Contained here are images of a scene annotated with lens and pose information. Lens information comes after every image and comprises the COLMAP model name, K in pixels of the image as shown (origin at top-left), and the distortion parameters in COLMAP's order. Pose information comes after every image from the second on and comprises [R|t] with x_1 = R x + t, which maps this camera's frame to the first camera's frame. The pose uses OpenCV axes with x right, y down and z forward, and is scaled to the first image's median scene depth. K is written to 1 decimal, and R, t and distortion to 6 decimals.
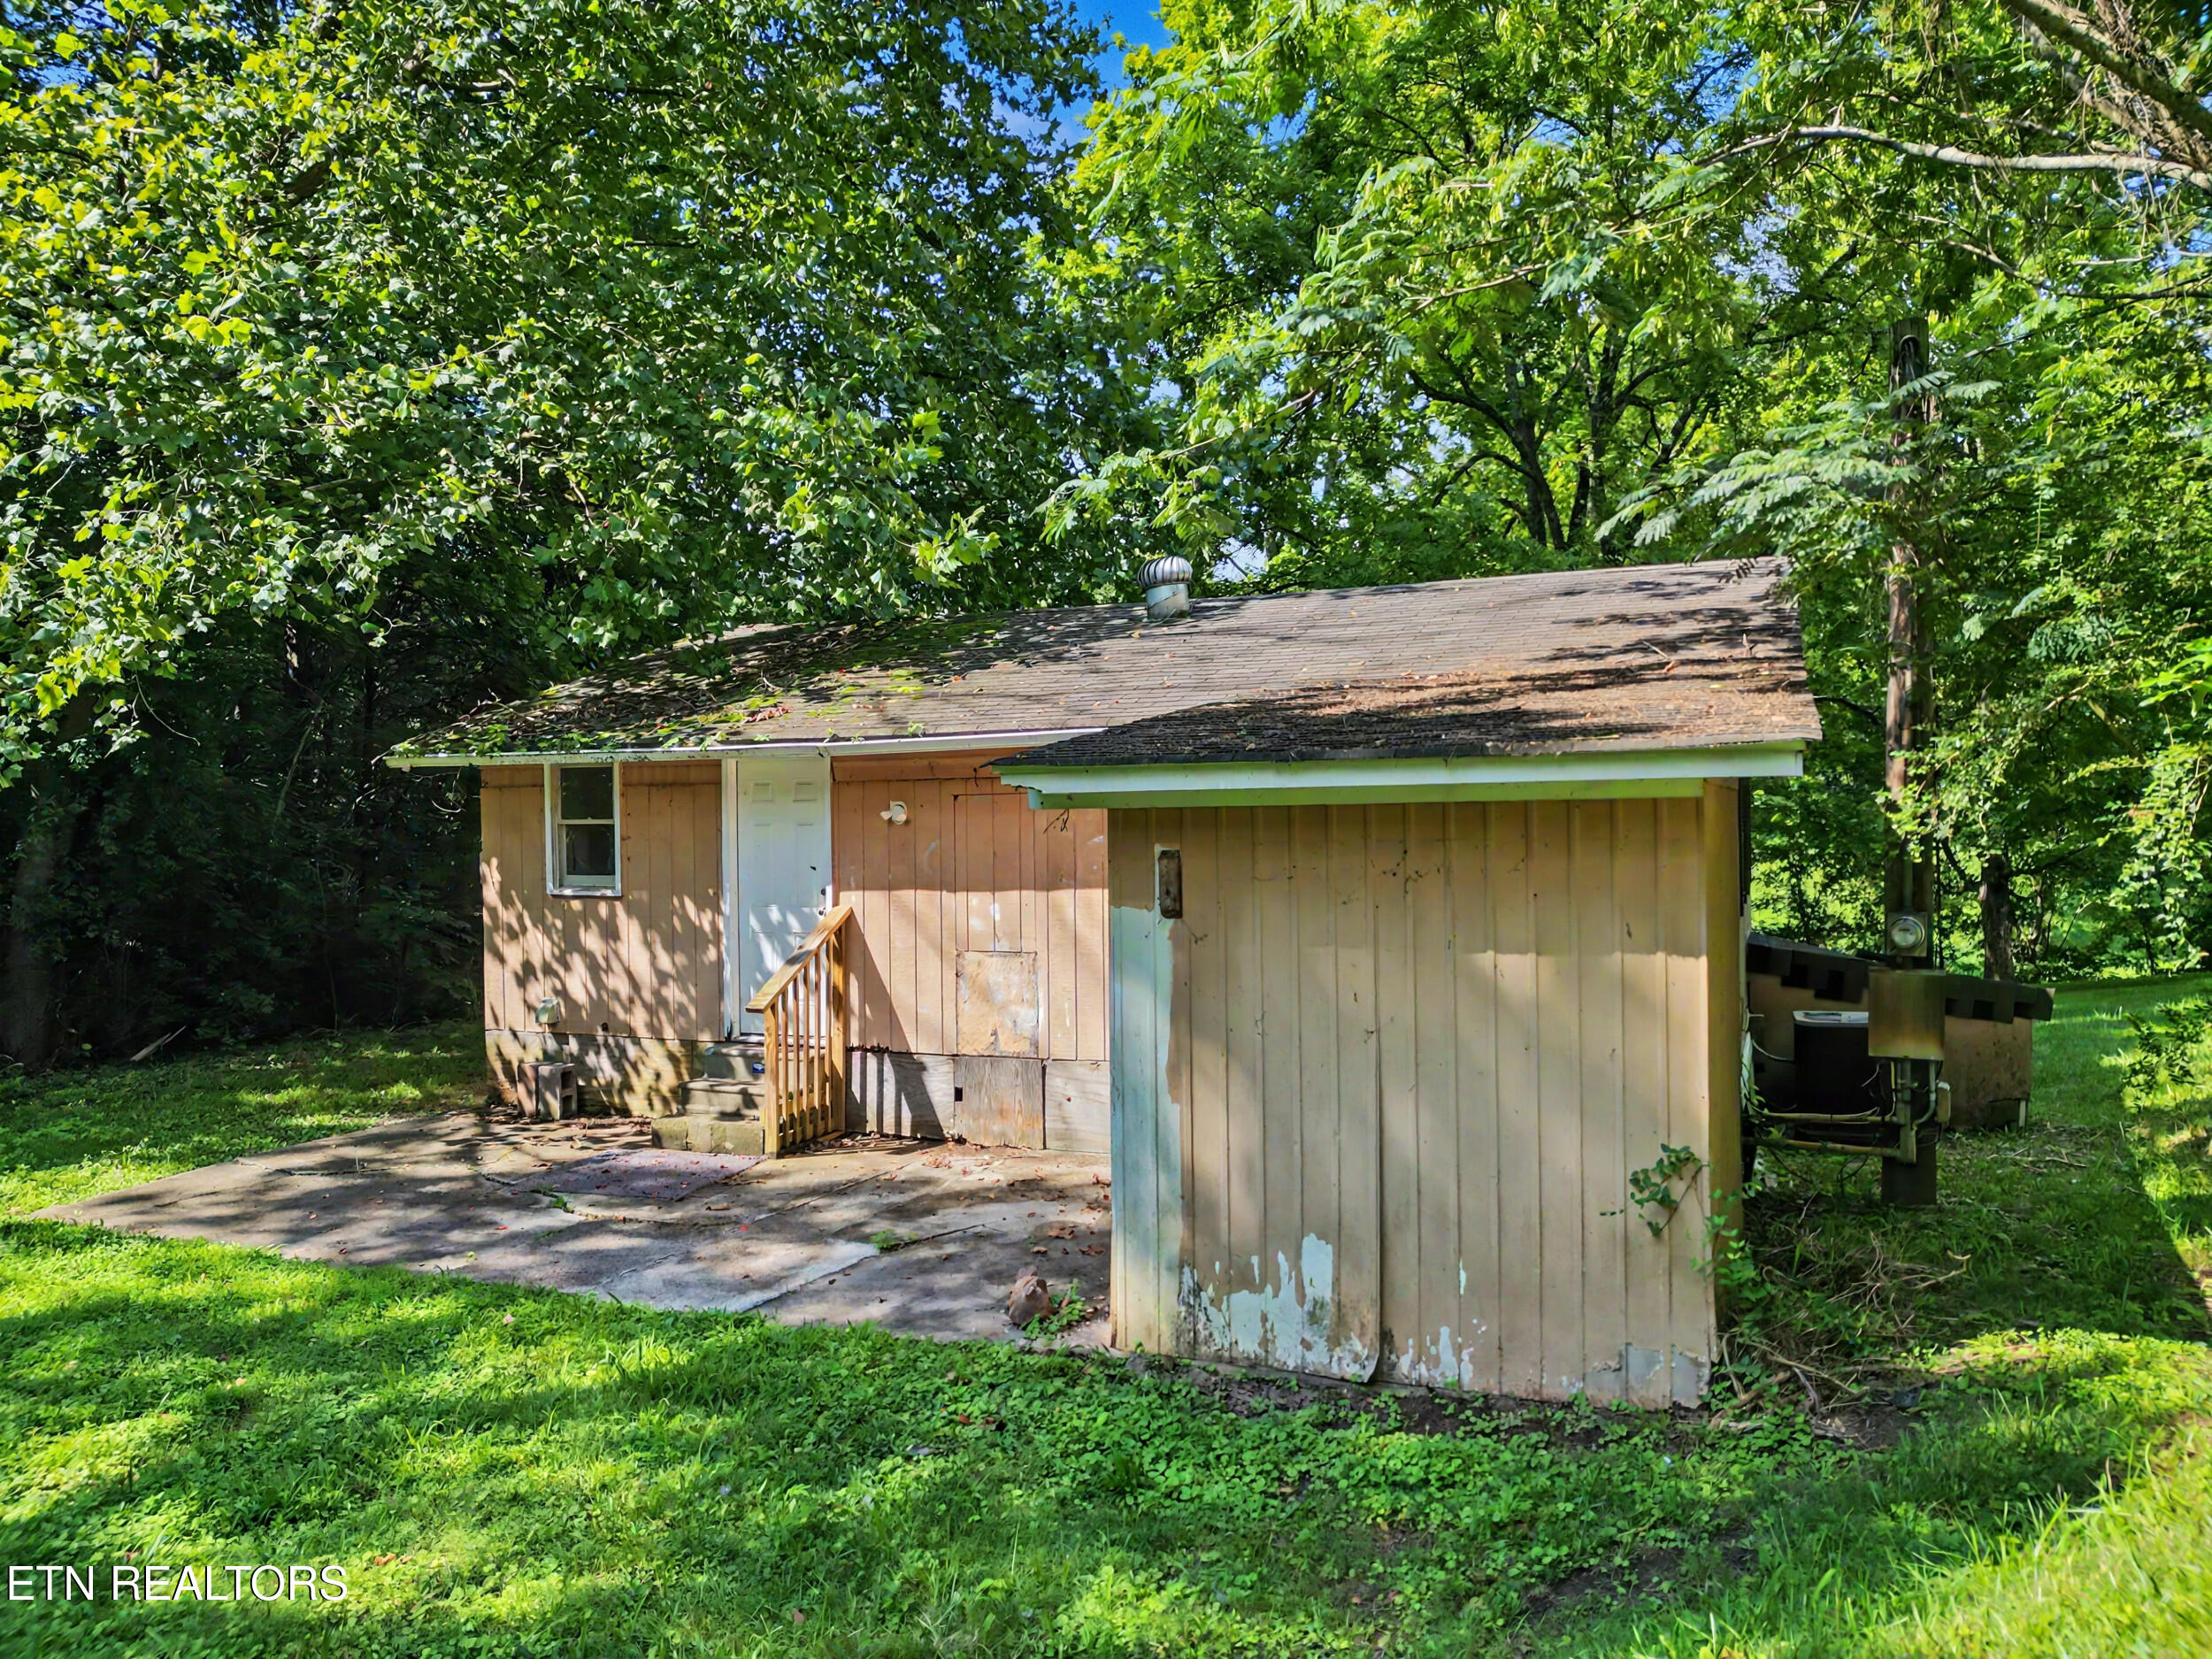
lens RADIAL K [[1561.1, 0, 1229.7], [0, 1561.1, 823.2], [0, 0, 1]] dist [-0.004686, -0.031137]
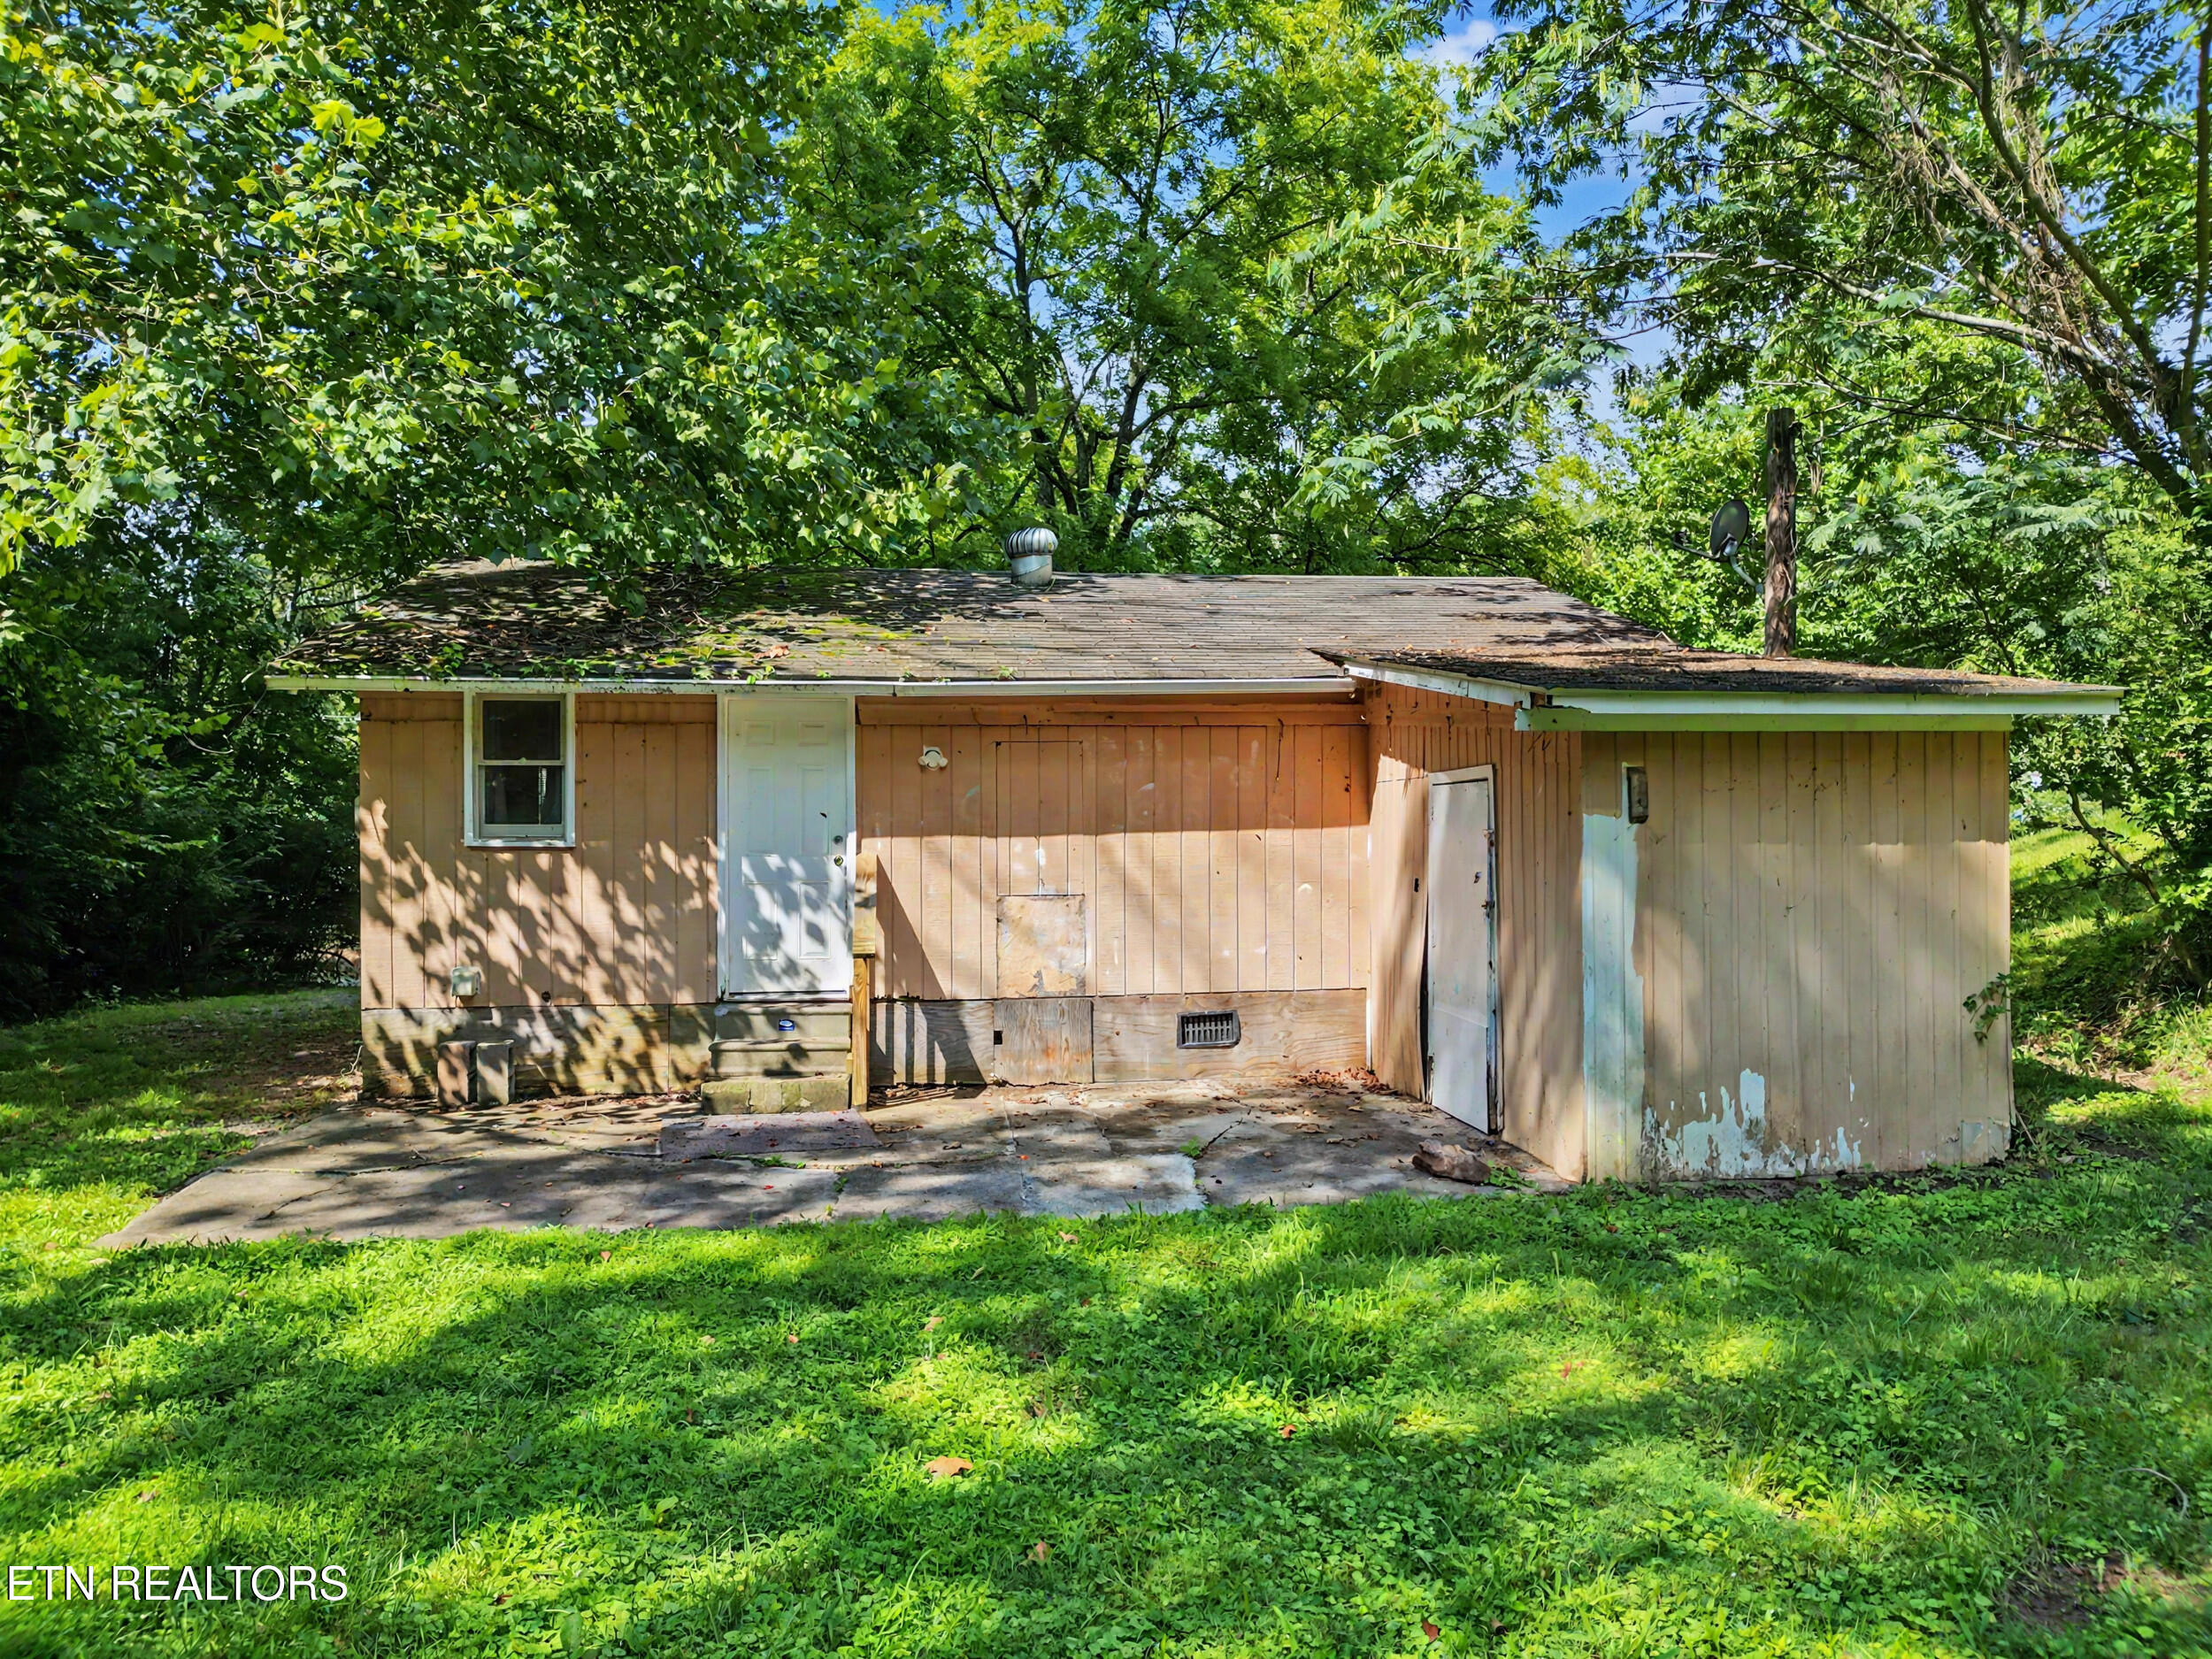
lens RADIAL K [[1561.1, 0, 1142.5], [0, 1561.1, 830.3], [0, 0, 1]] dist [-0.004686, -0.031137]
pose [[0.886289, 0.013352, 0.462940, -0.529622], [-0.007904, 0.999875, -0.013707, 0.049834], [-0.463065, 0.008489, 0.886284, 0.056927]]
